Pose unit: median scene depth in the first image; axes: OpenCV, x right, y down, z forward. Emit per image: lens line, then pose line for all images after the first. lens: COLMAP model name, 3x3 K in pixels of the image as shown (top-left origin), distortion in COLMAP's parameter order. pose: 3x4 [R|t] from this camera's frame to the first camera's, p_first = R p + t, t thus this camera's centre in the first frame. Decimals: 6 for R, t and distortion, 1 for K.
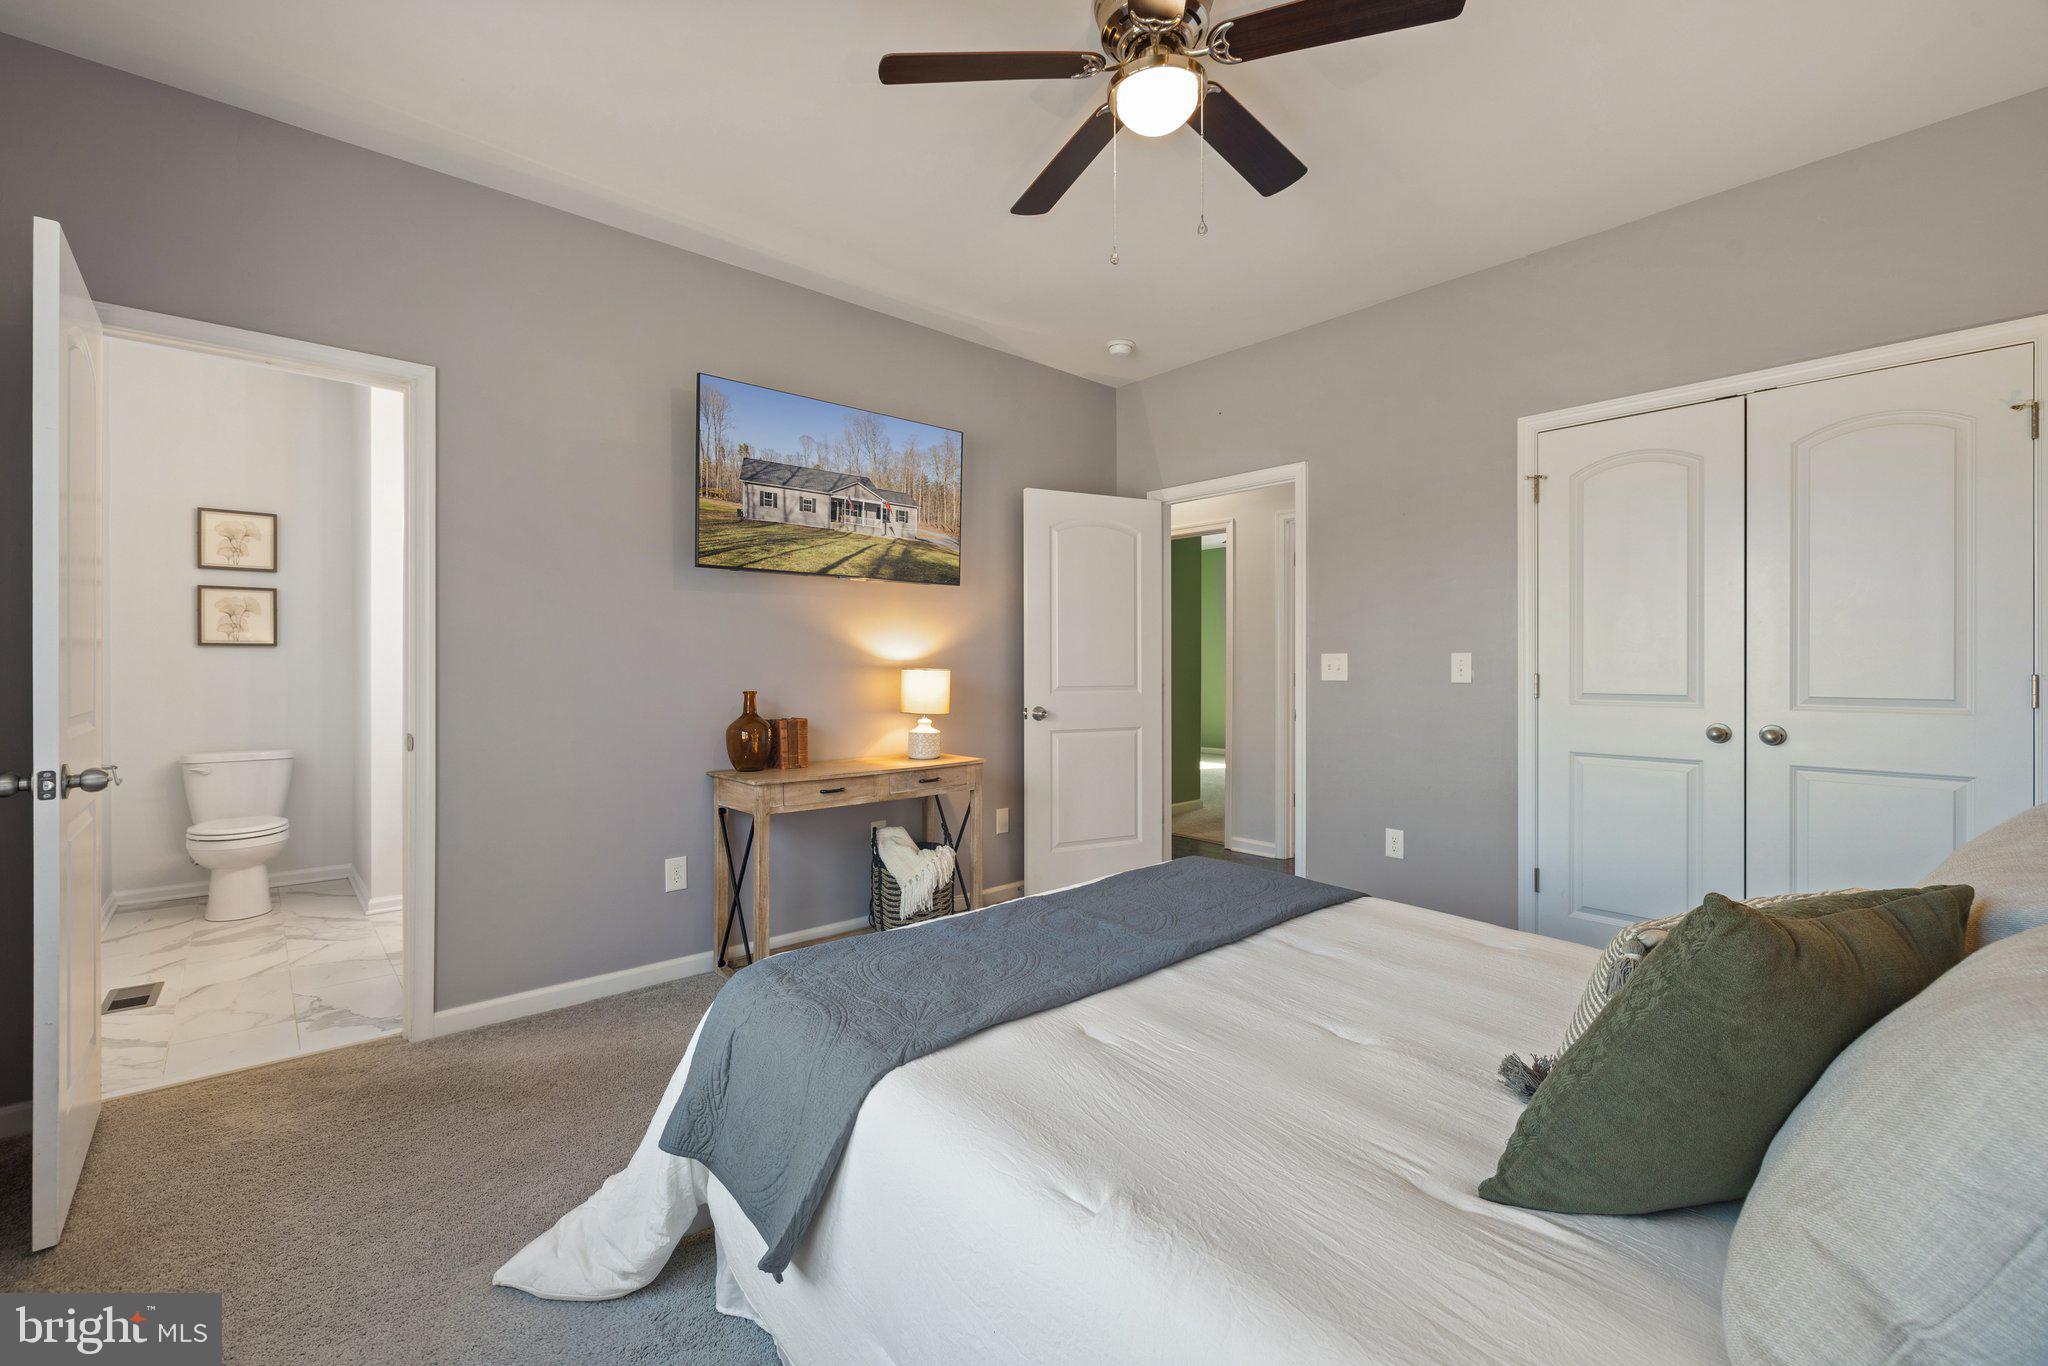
lens RADIAL K [[859.0, 0, 1026.9], [0, 859.0, 677.0], [0, 0, 1]] dist [0.000939, 0.000244]
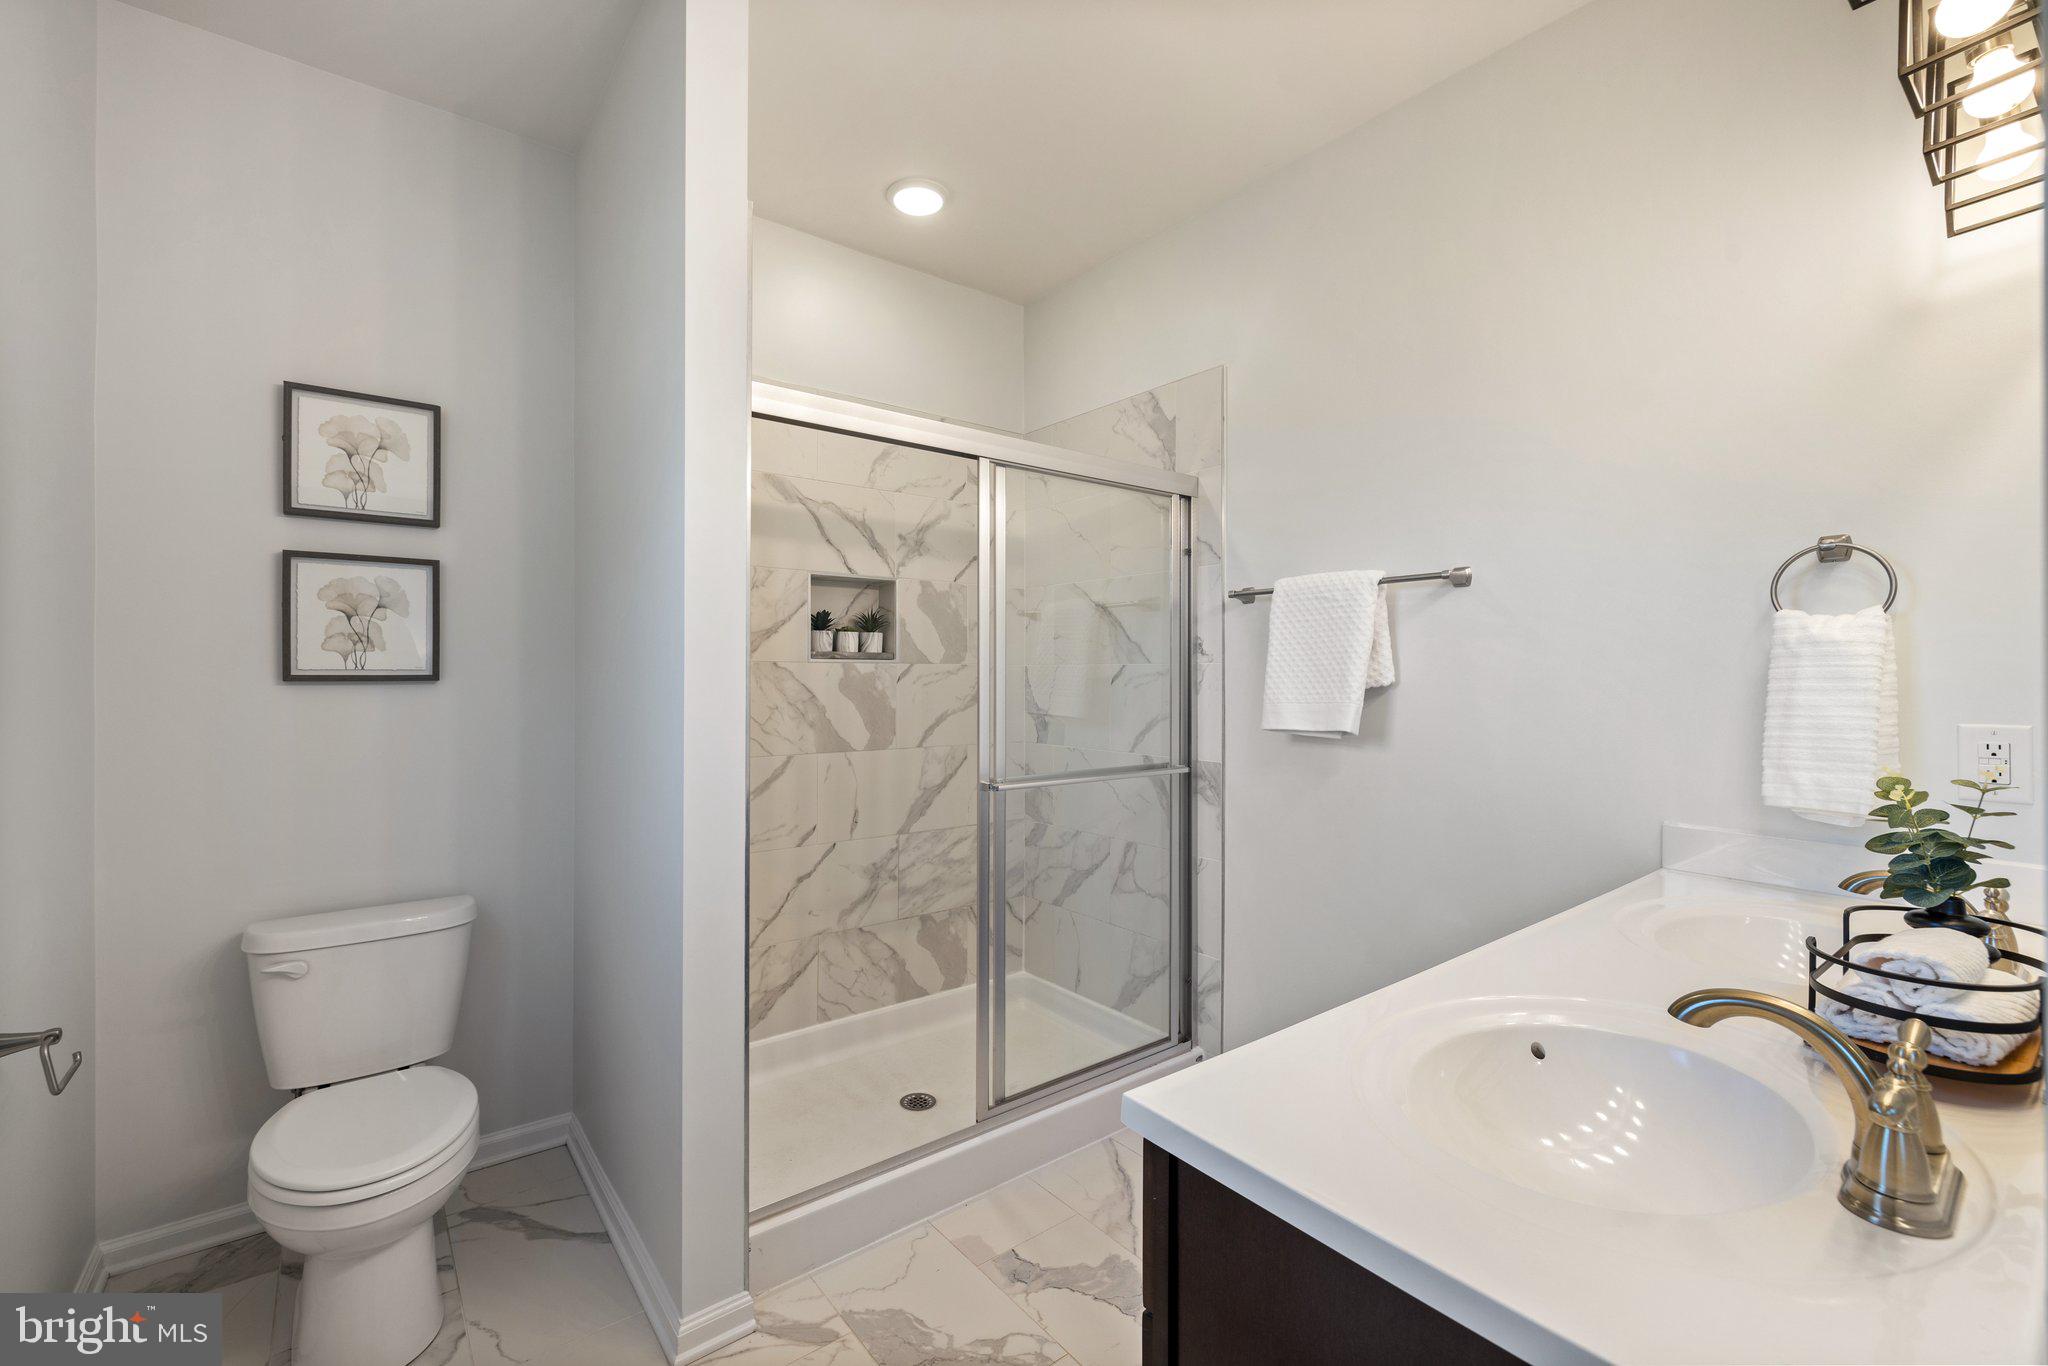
lens RADIAL K [[859.0, 0, 1026.9], [0, 859.0, 677.0], [0, 0, 1]] dist [0.000939, 0.000244]
pose [[0.997697, -0.011314, -0.066877, -0.527287], [0.010119, 0.999784, -0.018179, -0.026114], [0.067068, 0.017460, 0.997596, 0.558383]]
